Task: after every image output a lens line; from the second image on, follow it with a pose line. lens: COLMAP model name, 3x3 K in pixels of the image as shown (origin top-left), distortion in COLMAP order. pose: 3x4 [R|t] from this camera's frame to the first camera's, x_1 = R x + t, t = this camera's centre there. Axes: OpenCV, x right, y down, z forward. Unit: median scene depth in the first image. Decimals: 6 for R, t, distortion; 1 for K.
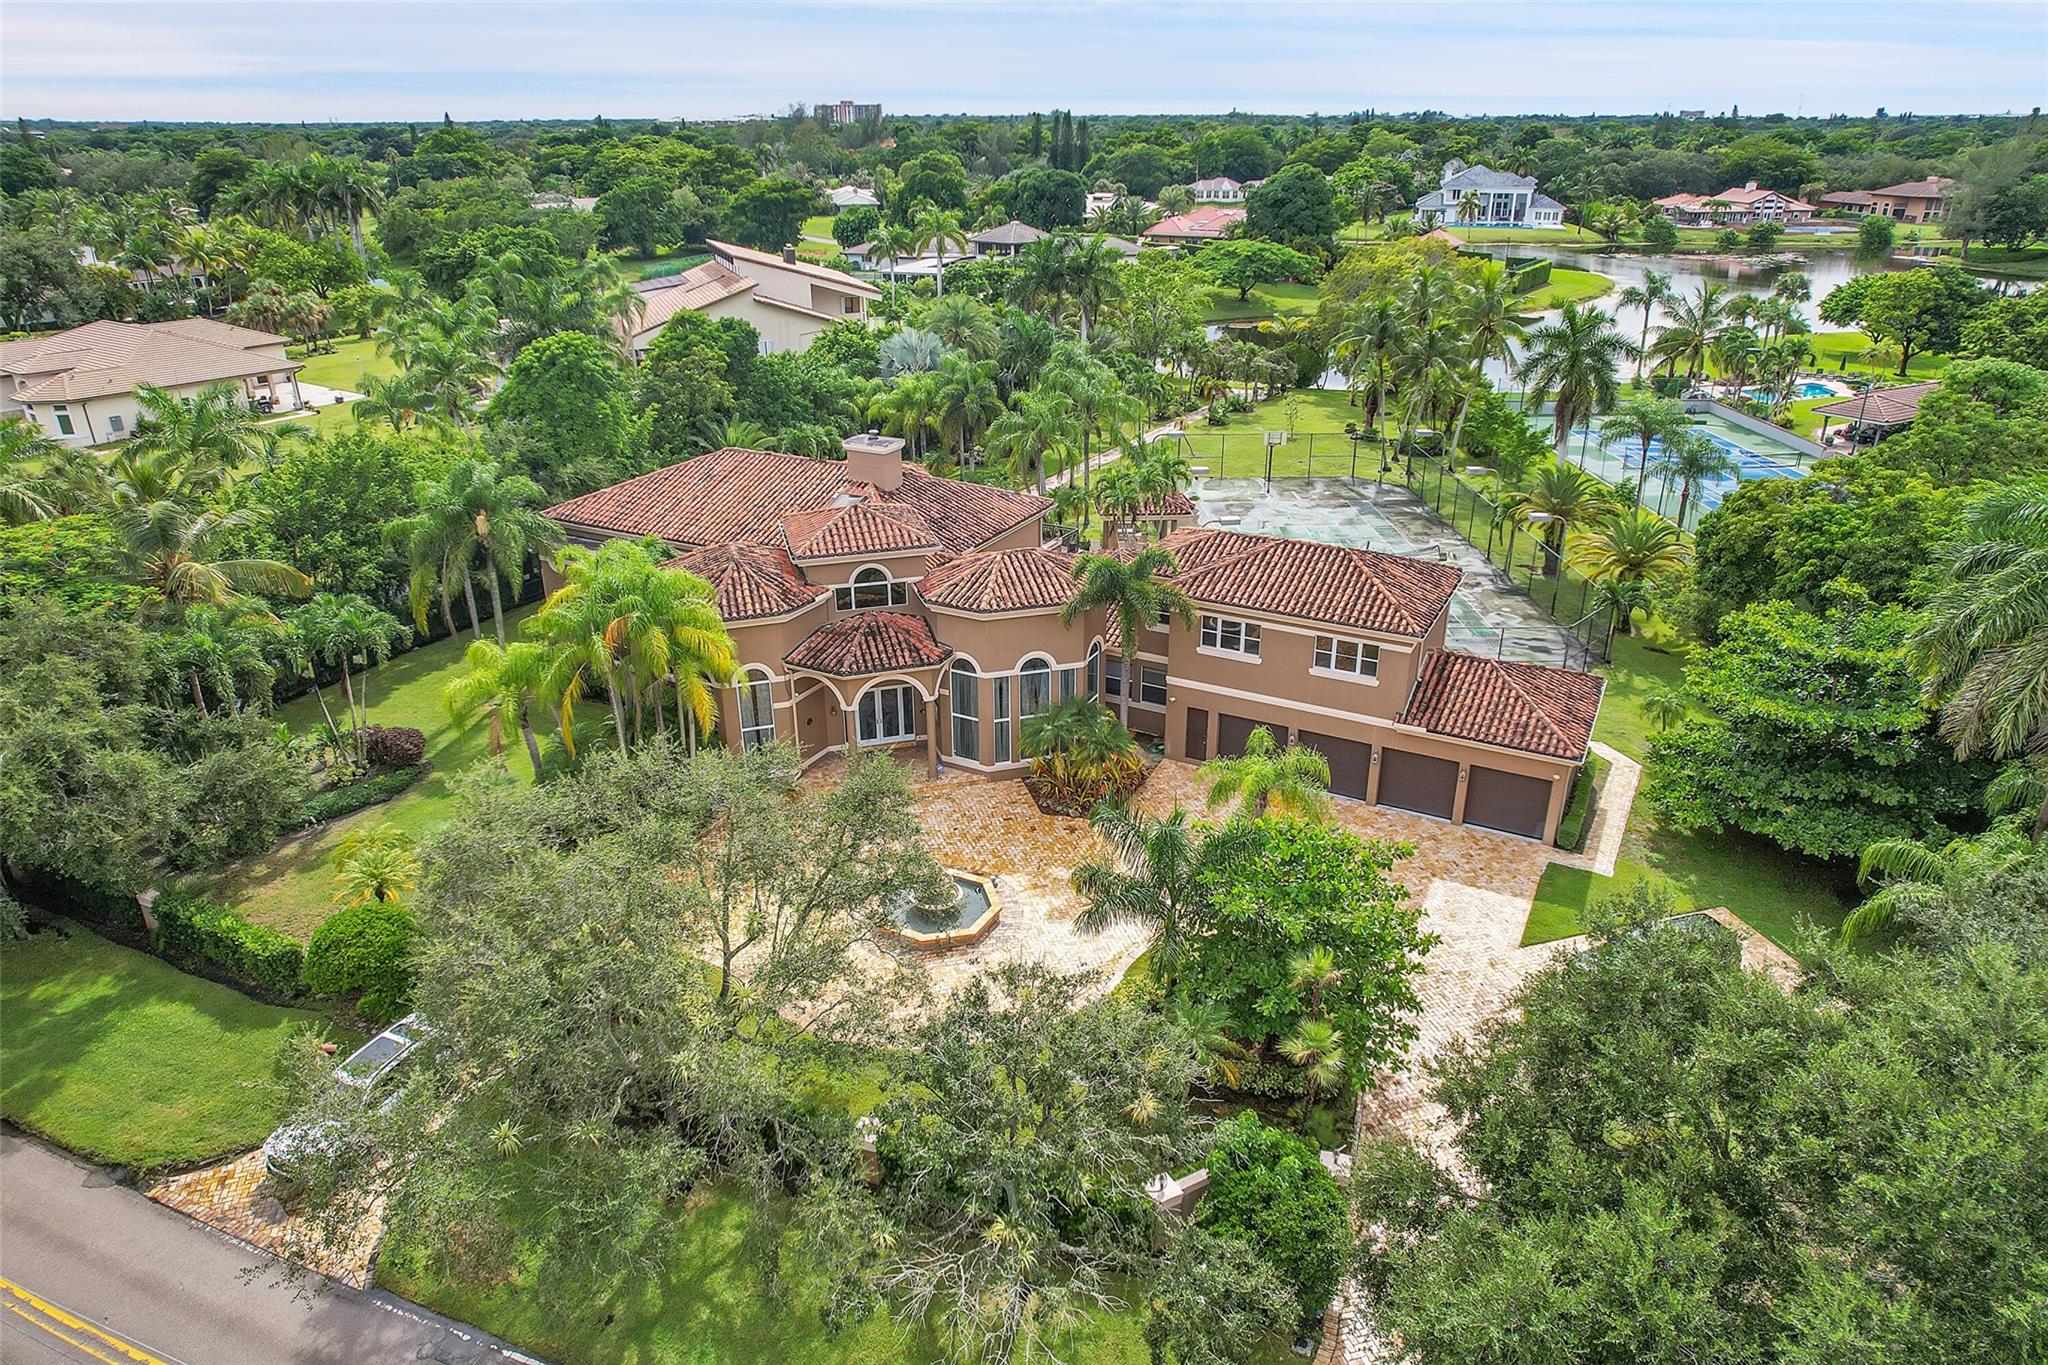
lens RADIAL K [[1299.6, 0, 1037.8], [0, 1299.6, 681.6], [0, 0, 1]] dist [-0.068497, 0.059698]
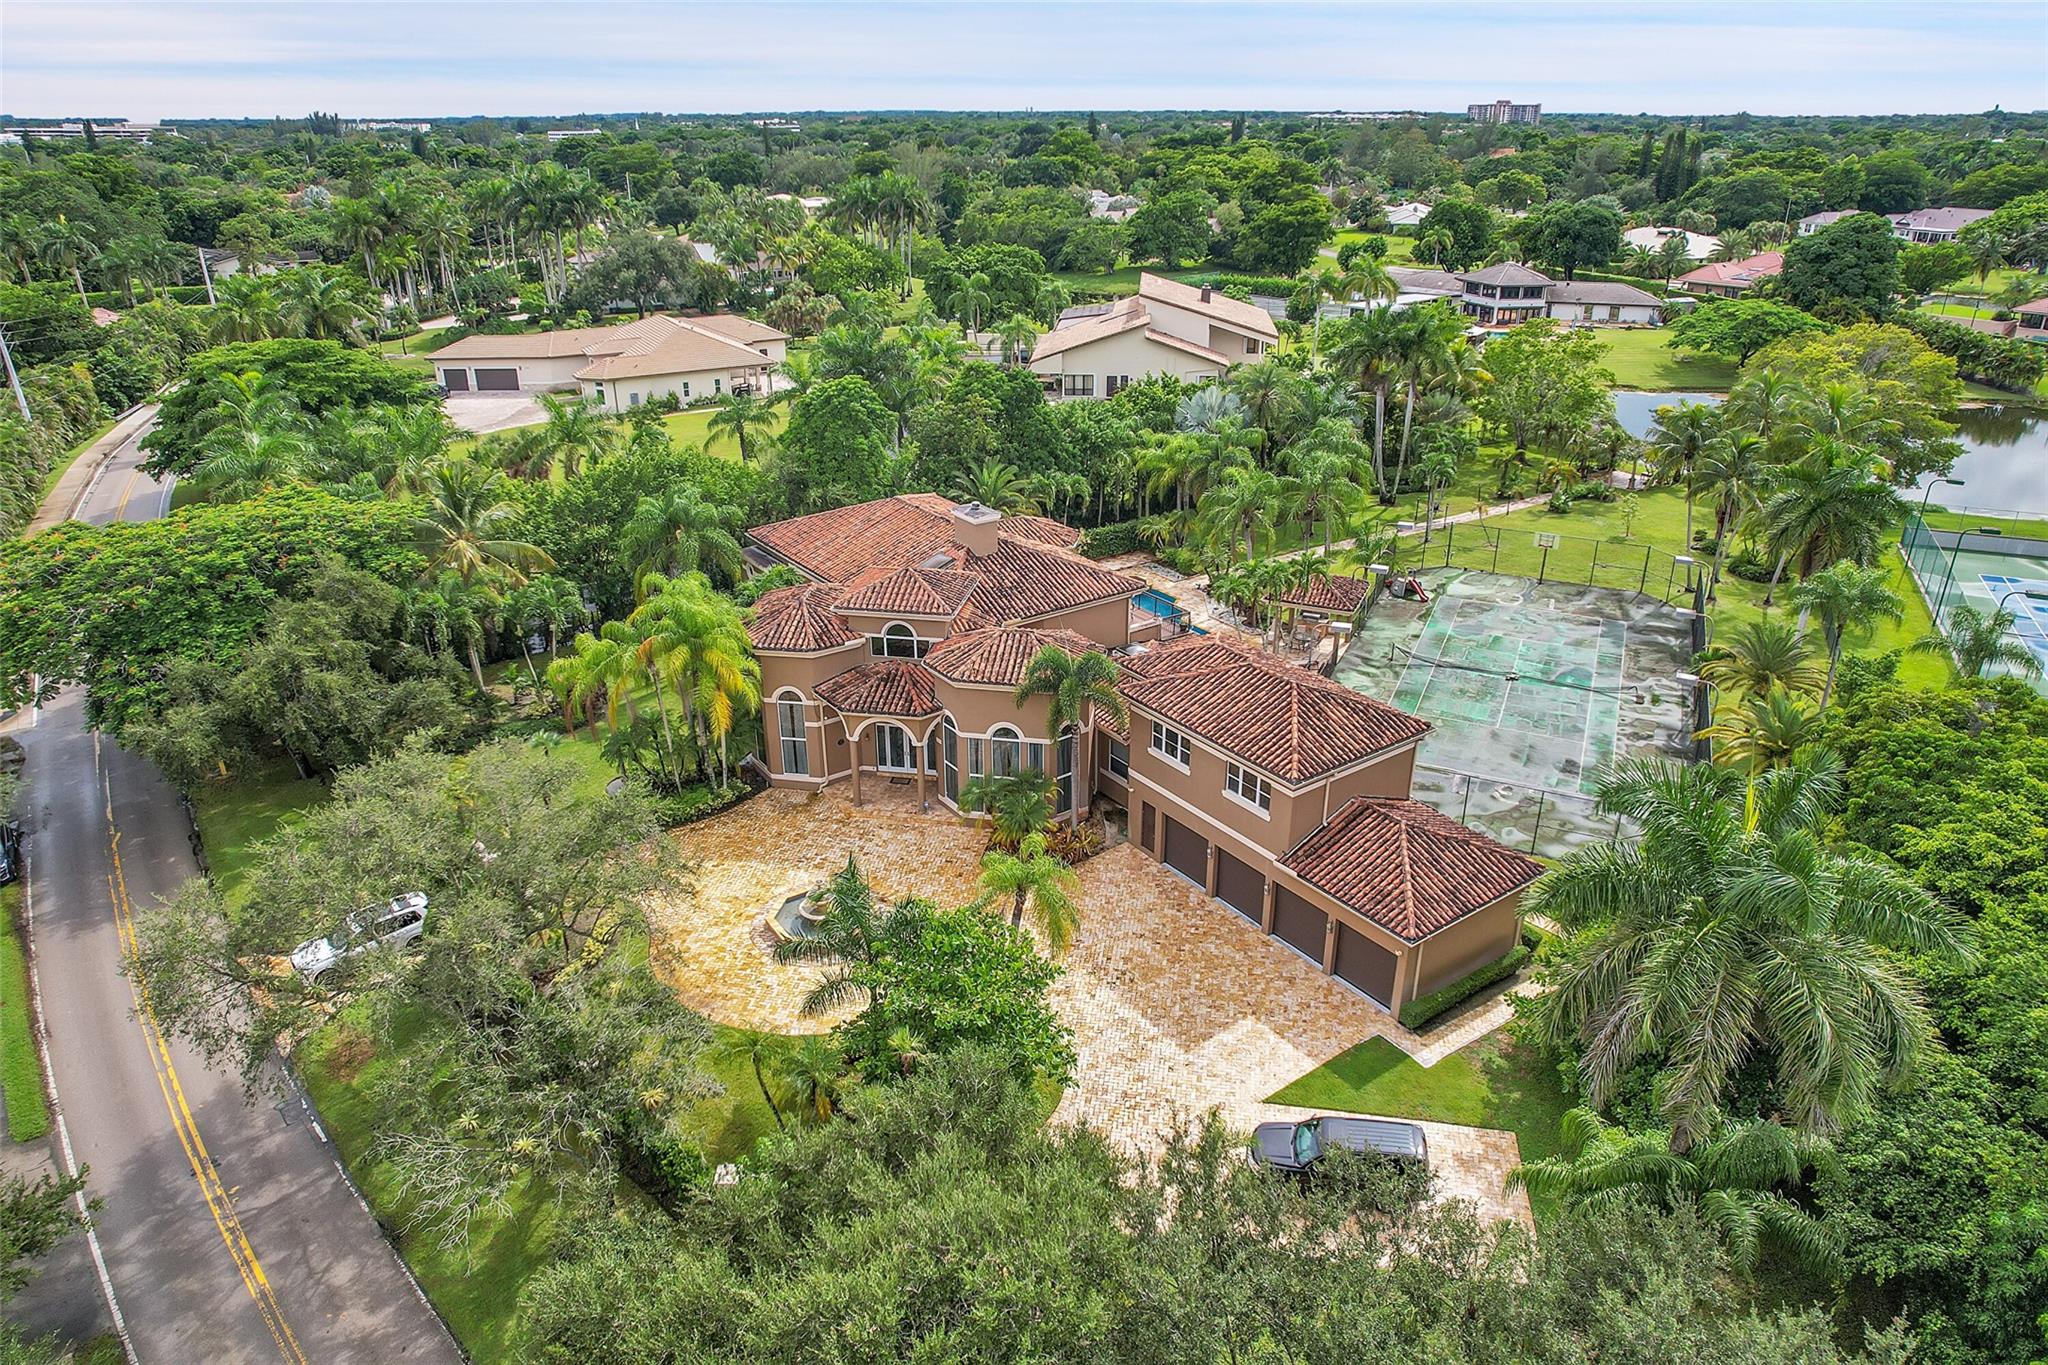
lens RADIAL K [[1299.6, 0, 1037.8], [0, 1299.6, 681.6], [0, 0, 1]] dist [-0.068497, 0.059698]
pose [[0.893579, 0.184150, -0.409397, 0.477447], [-0.182385, 0.982254, 0.043739, -0.111993], [0.410186, 0.035584, 0.911307, -0.017134]]
